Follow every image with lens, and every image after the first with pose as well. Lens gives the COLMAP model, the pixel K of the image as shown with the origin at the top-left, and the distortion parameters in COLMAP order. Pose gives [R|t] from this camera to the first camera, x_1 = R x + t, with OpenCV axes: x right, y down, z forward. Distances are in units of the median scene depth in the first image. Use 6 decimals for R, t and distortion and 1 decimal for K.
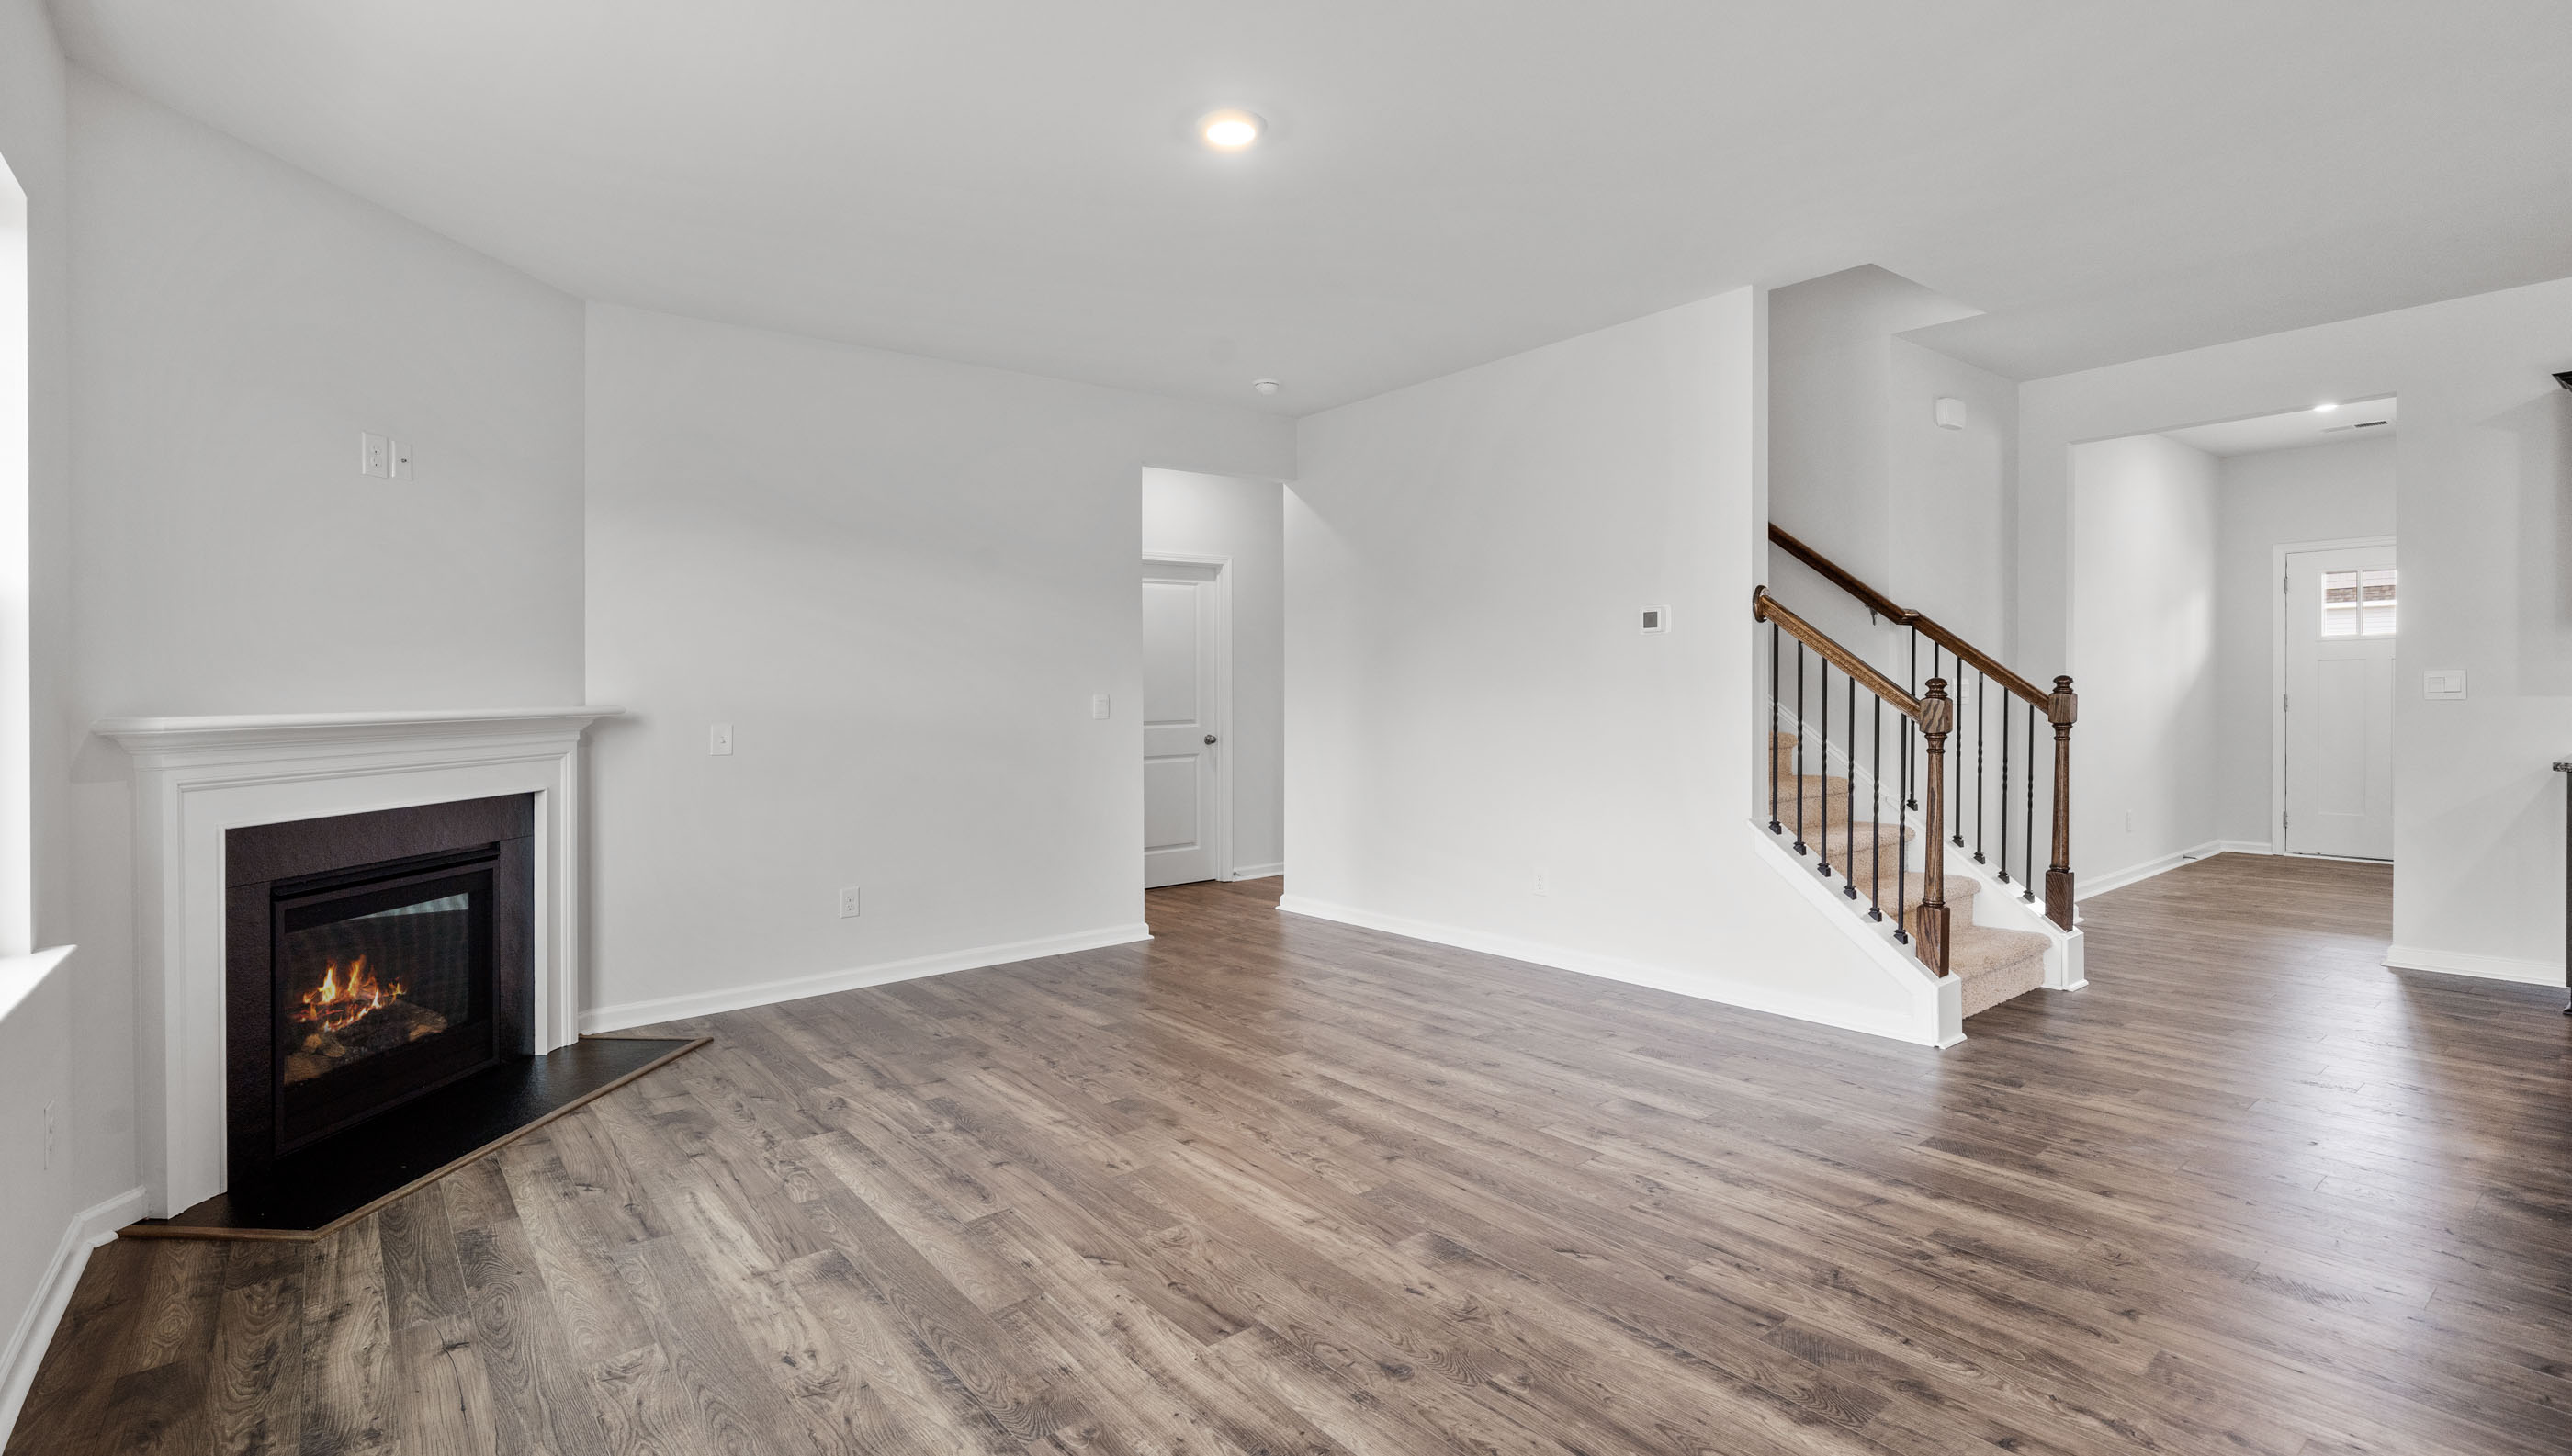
lens RADIAL K [[1159.2, 0, 1287.3], [0, 1159.2, 718.1], [0, 0, 1]] dist [-0.004215, -0.000767]
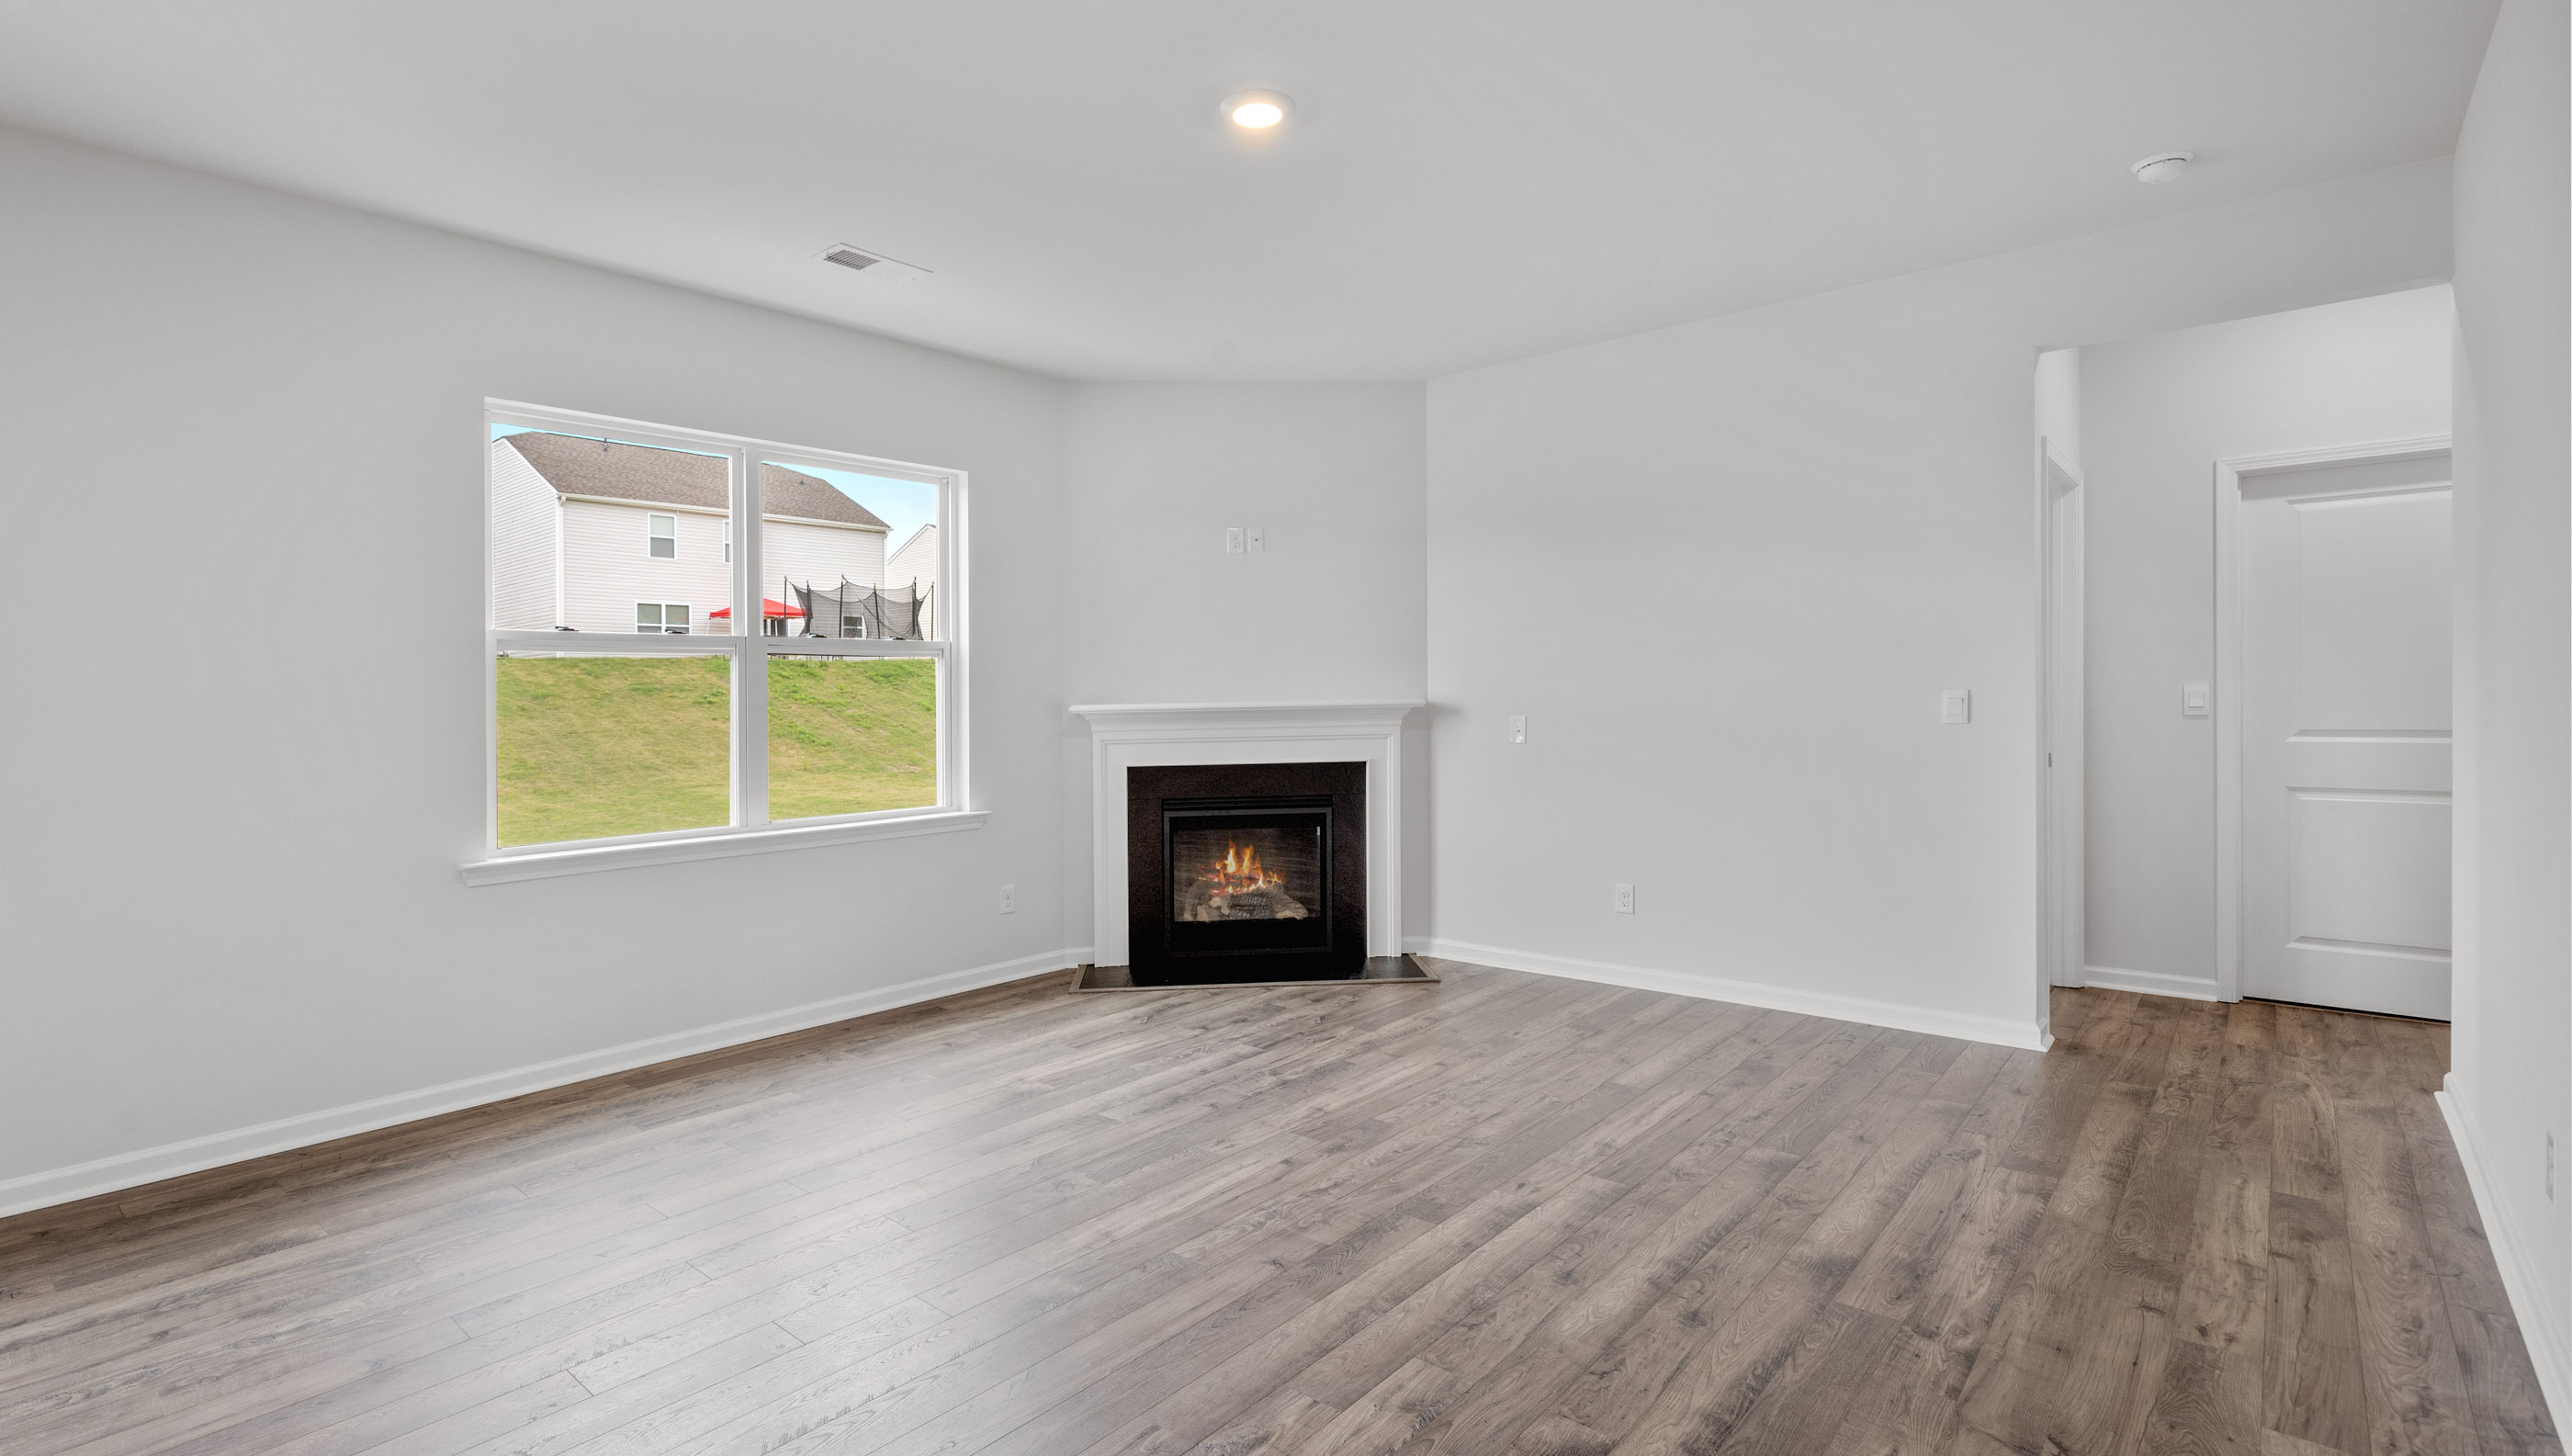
lens RADIAL K [[1159.2, 0, 1225.3], [0, 1159.2, 695.1], [0, 0, 1]] dist [-0.004215, -0.000767]
pose [[0.190846, 0.014825, -0.981508, 0.771666], [-0.011007, 0.999855, 0.012962, -0.035718], [0.981558, 0.008330, 0.190981, 0.685764]]
